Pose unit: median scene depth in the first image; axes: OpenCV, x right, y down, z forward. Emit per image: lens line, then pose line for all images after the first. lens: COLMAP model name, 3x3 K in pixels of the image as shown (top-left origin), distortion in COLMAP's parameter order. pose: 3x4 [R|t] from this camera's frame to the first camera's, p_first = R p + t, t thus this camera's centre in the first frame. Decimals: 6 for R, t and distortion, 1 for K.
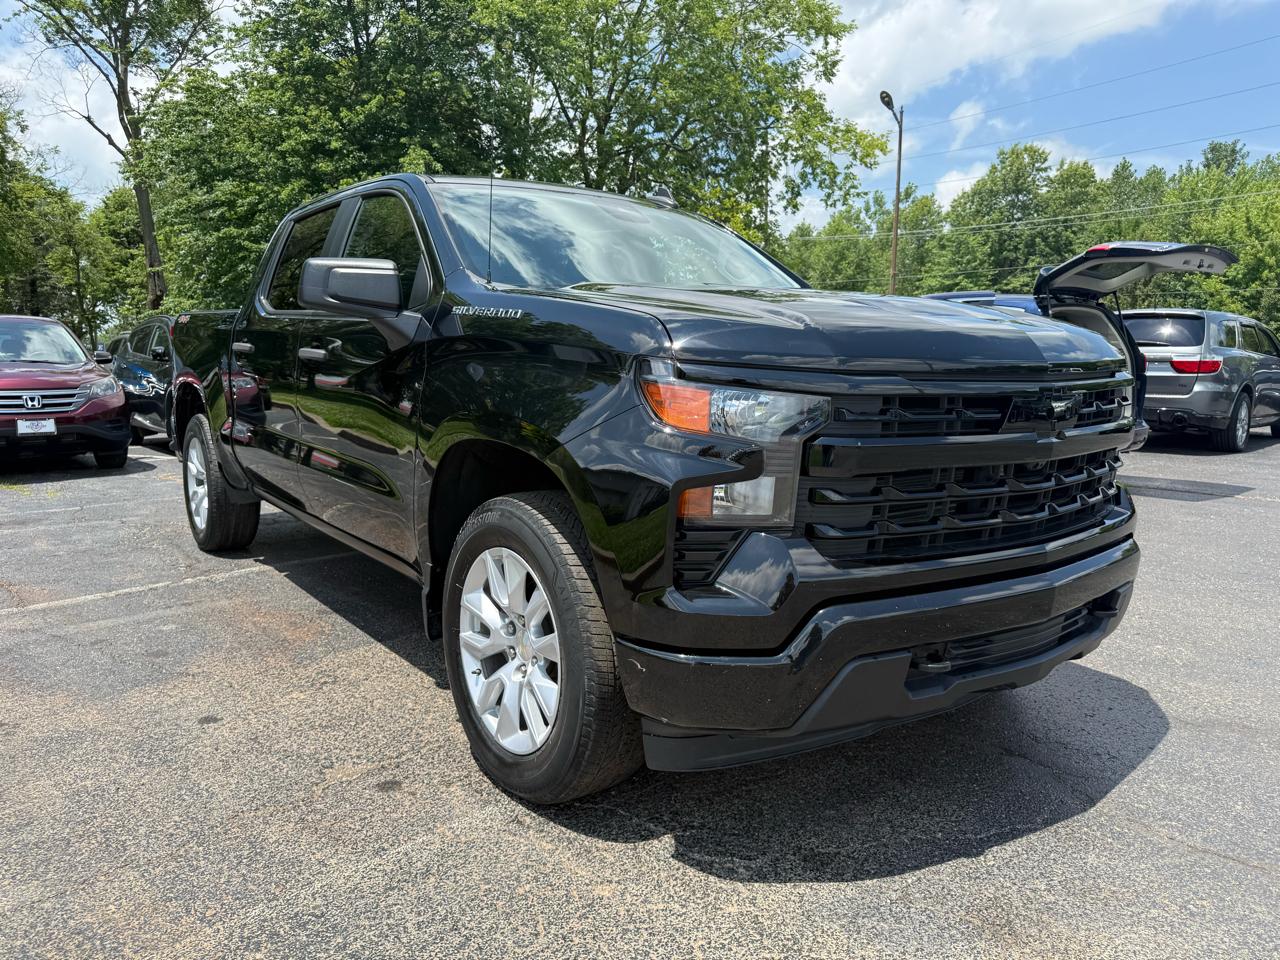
lens RADIAL K [[917.5, 0, 636.0], [0, 917.5, 461.1], [0, 0, 1]] dist [-0.001214, 0.003052]
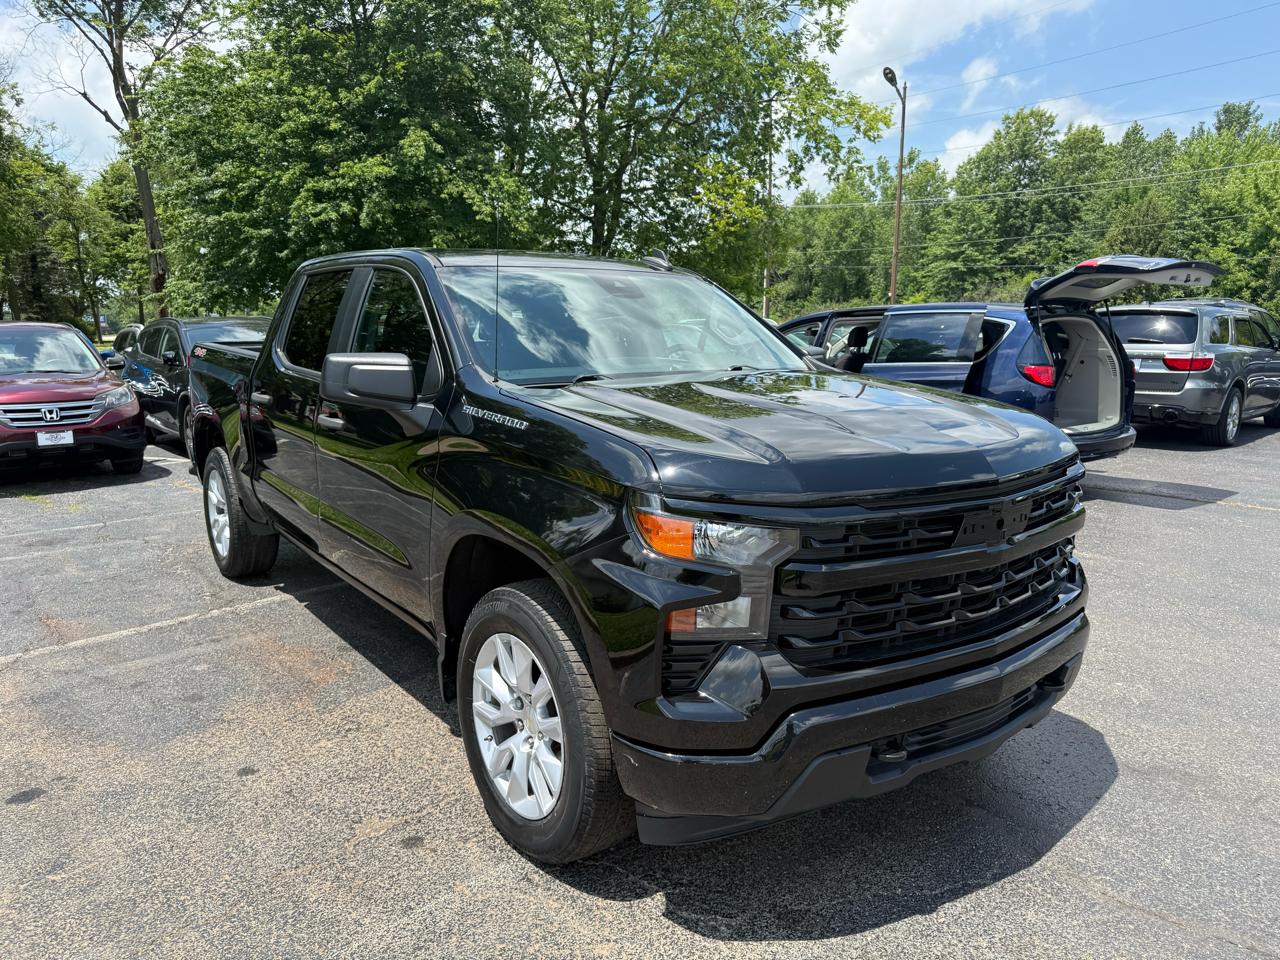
lens RADIAL K [[917.5, 0, 636.2], [0, 917.5, 471.3], [0, 0, 1]] dist [-0.001214, 0.003052]
pose [[0.999974, -0.005836, -0.004344, 0.006346], [0.006032, 0.998899, 0.046519, -0.078461], [0.004068, -0.046544, 0.998908, -0.052258]]
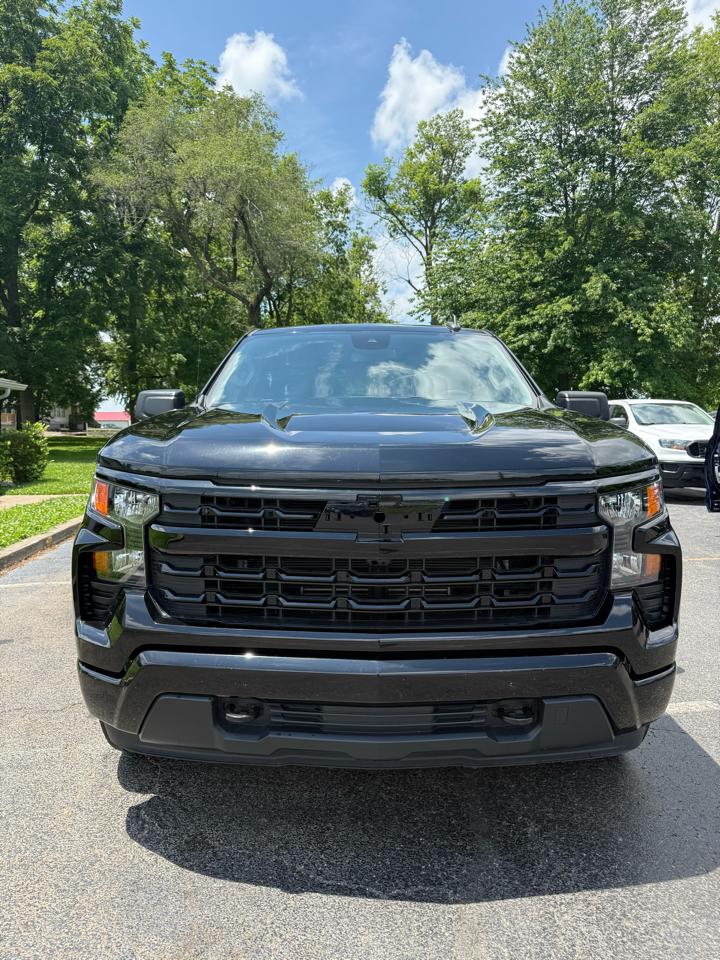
lens RADIAL K [[688.1, 0, 359.8], [0, 688.1, 472.8], [0, 0, 1]] dist [-0.001214, 0.003052]
pose [[0.804070, 0.039391, -0.593229, 0.425566], [-0.069023, 0.997241, -0.027336, -0.038499], [0.590515, 0.062926, 0.804570, 0.141328]]
